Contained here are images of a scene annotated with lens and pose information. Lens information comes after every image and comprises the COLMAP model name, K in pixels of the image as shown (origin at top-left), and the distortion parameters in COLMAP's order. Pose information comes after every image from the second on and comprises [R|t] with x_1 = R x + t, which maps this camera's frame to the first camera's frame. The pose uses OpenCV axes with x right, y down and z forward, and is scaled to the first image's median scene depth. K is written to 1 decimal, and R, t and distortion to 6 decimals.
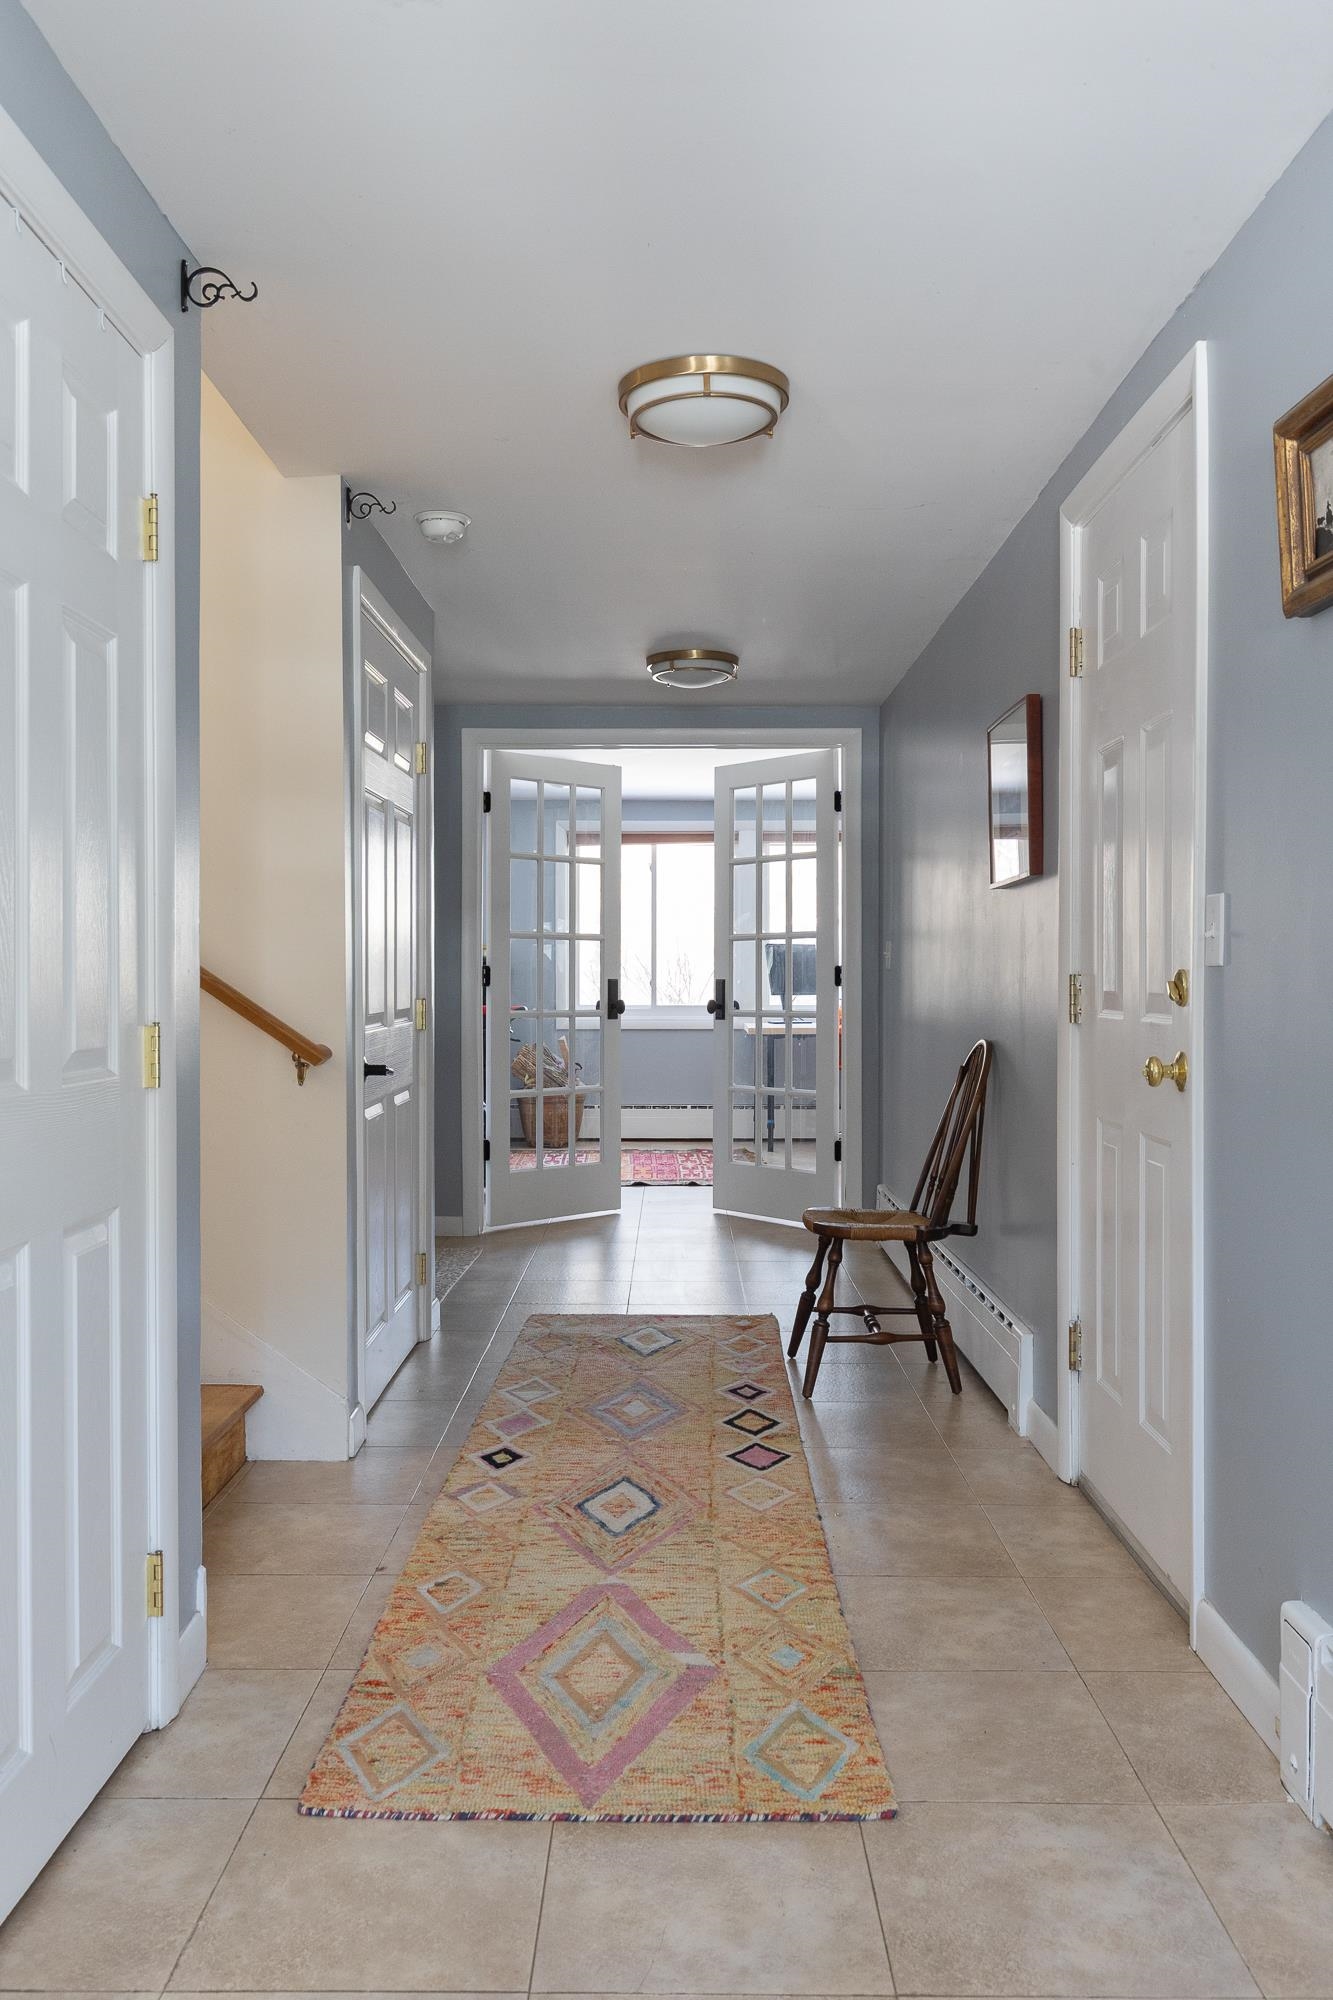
lens RADIAL K [[1612.8, 0, 670.4], [0, 1612.8, 1002.9], [0, 0, 1]] dist [-0.004730, -0.000753]
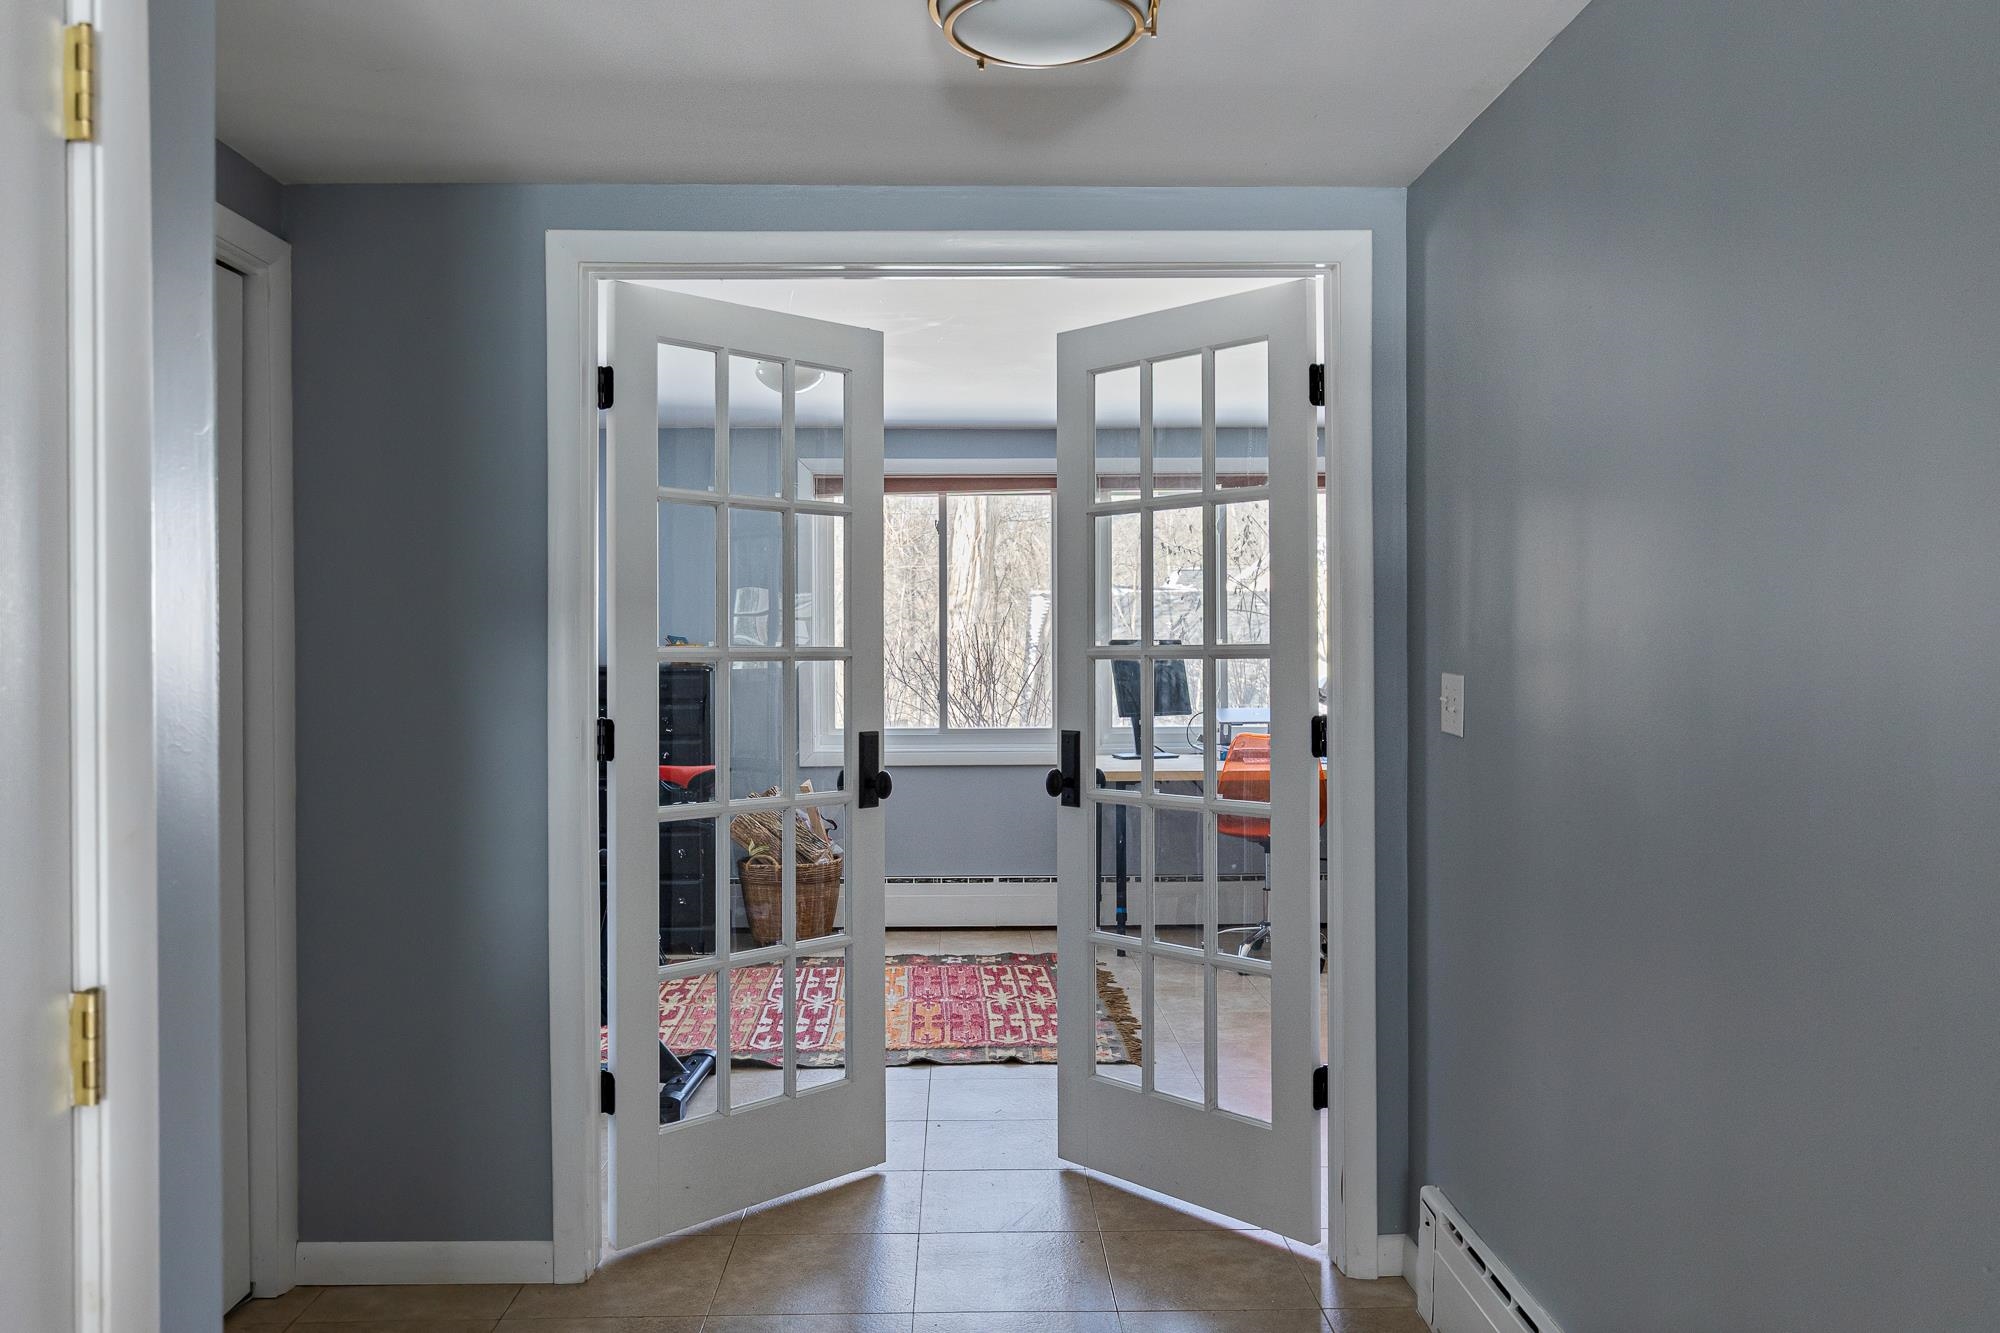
lens RADIAL K [[1555.0, 0, 997.0], [0, 1555.0, 655.9], [0, 0, 1]] dist [0.004979, 0.000065]
pose [[0.999656, -0.004206, 0.025877, -0.006558], [0.004262, 0.999989, -0.002108, -0.038204], [-0.025868, 0.002217, 0.999663, 0.487386]]
